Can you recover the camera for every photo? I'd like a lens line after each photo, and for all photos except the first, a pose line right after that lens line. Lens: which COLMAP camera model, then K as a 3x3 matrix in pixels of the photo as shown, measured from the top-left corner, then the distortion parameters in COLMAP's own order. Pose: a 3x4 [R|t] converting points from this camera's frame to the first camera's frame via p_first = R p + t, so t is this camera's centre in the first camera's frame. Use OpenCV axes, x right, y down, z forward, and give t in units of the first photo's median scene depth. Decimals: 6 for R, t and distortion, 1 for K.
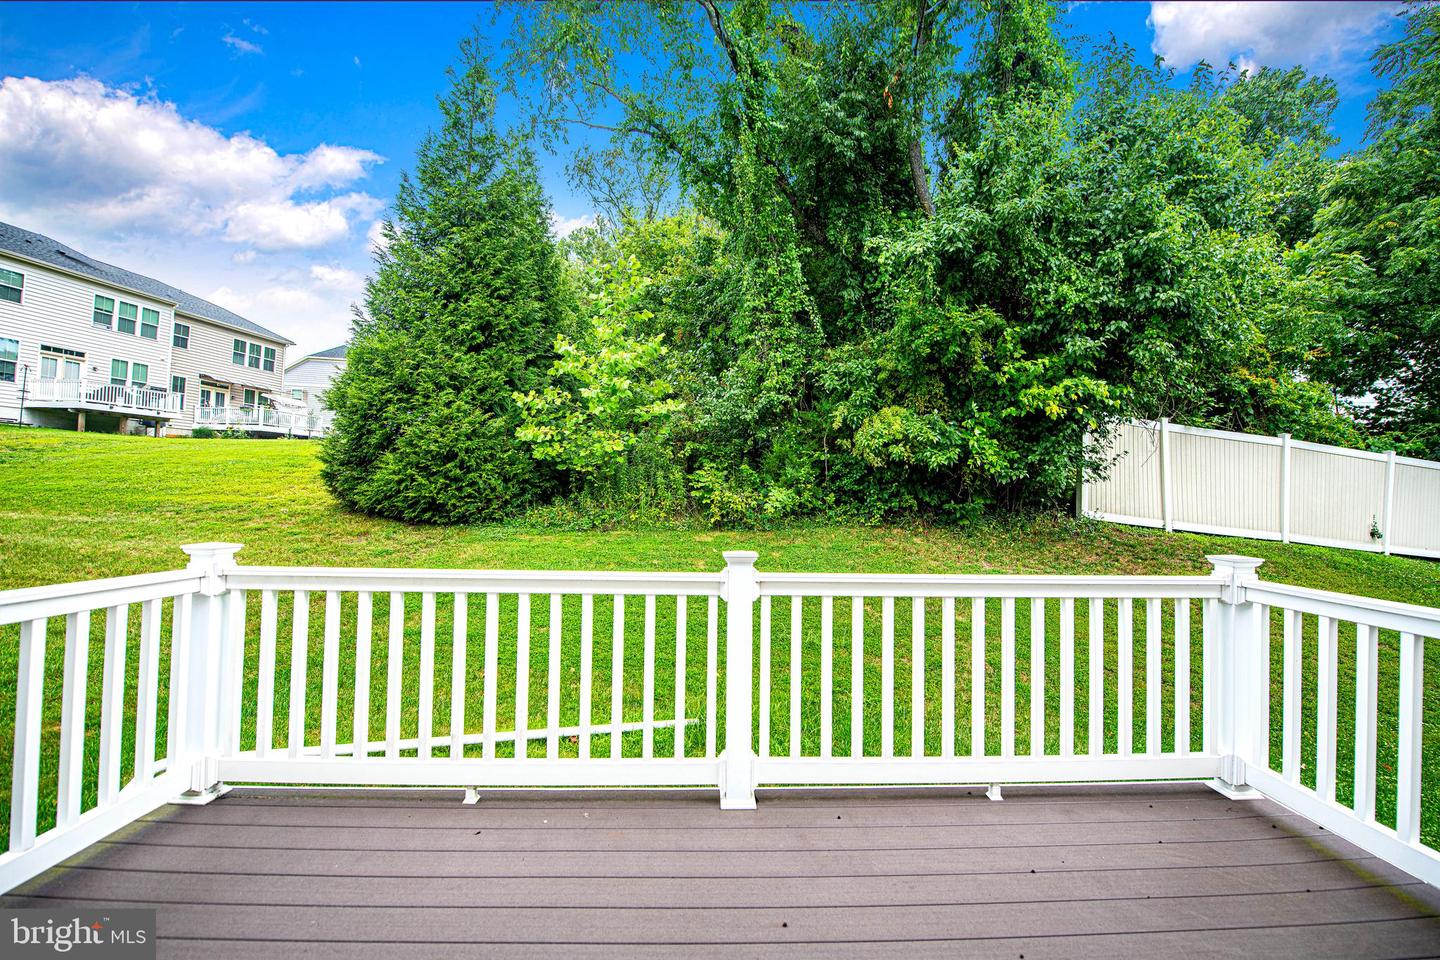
lens RADIAL K [[580.2, 0, 714.5], [0, 580.2, 466.1], [0, 0, 1]] dist [-0.021464, 0.000613]
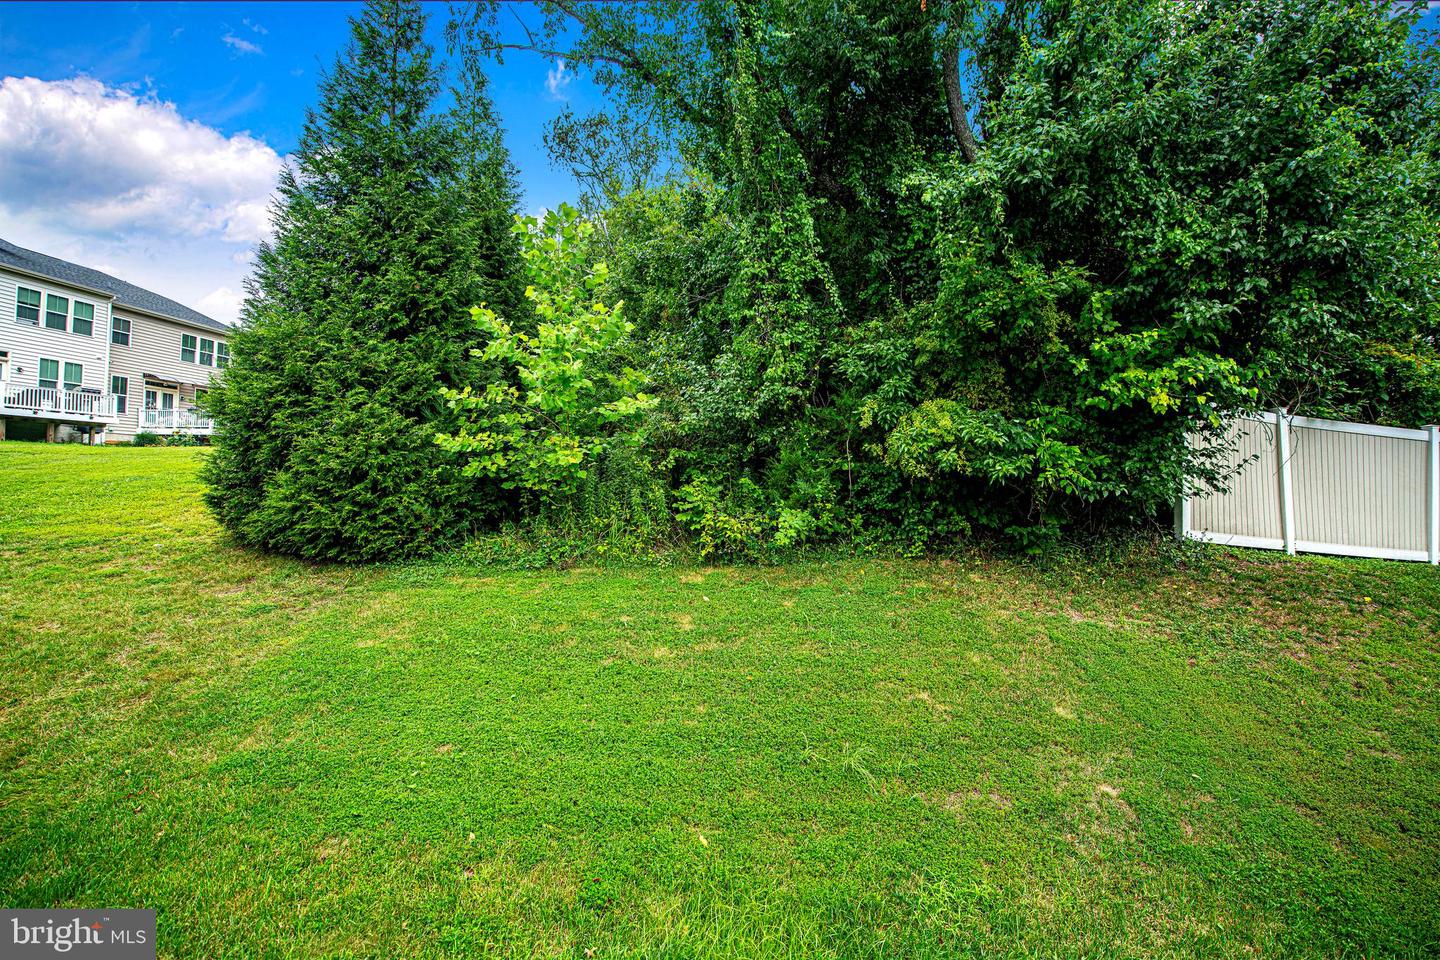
lens RADIAL K [[612.7, 0, 717.9], [0, 612.7, 470.3], [0, 0, 1]] dist [-0.015127, -0.001958]
pose [[0.999833, -0.018070, 0.002746, 0.014776], [0.018030, 0.999741, 0.013918, -0.025605], [-0.002996, -0.013866, 0.999899, 0.187903]]
